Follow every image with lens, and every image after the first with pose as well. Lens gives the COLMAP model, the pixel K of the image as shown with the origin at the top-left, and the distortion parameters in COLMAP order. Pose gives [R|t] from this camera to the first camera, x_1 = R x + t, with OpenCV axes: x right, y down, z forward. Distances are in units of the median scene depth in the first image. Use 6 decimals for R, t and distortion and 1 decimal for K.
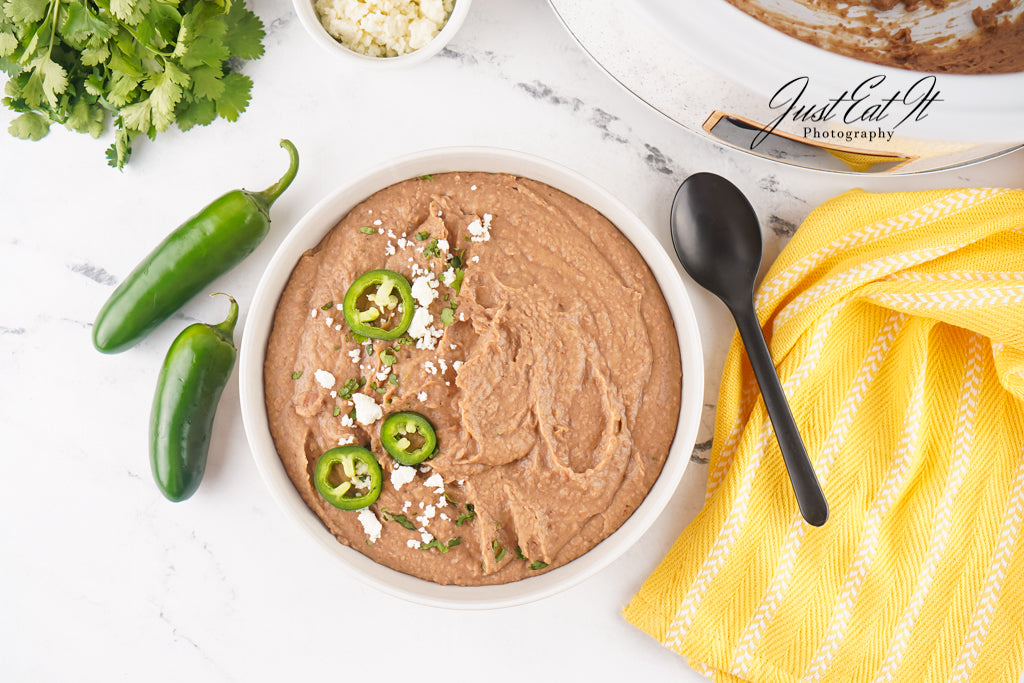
lens RADIAL K [[2061.3, 0, 515.2], [0, 2061.3, 346.7], [0, 0, 1]] dist [0.265931, 0.000000]
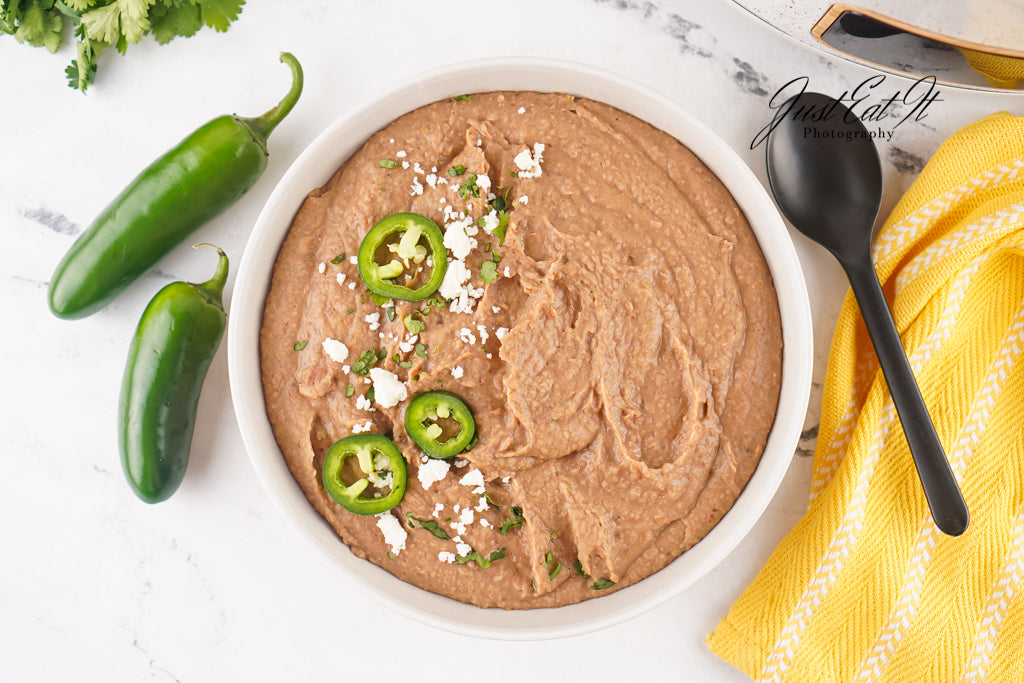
lens RADIAL K [[2061.3, 0, 508.8], [0, 2061.3, 342.1], [0, 0, 1]] dist [0.265931, 0.000000]
pose [[0.999869, -0.000322, -0.016203, -0.012131], [0.000399, 0.999988, 0.004785, 0.008637], [0.016201, -0.004791, 0.999857, 0.202001]]
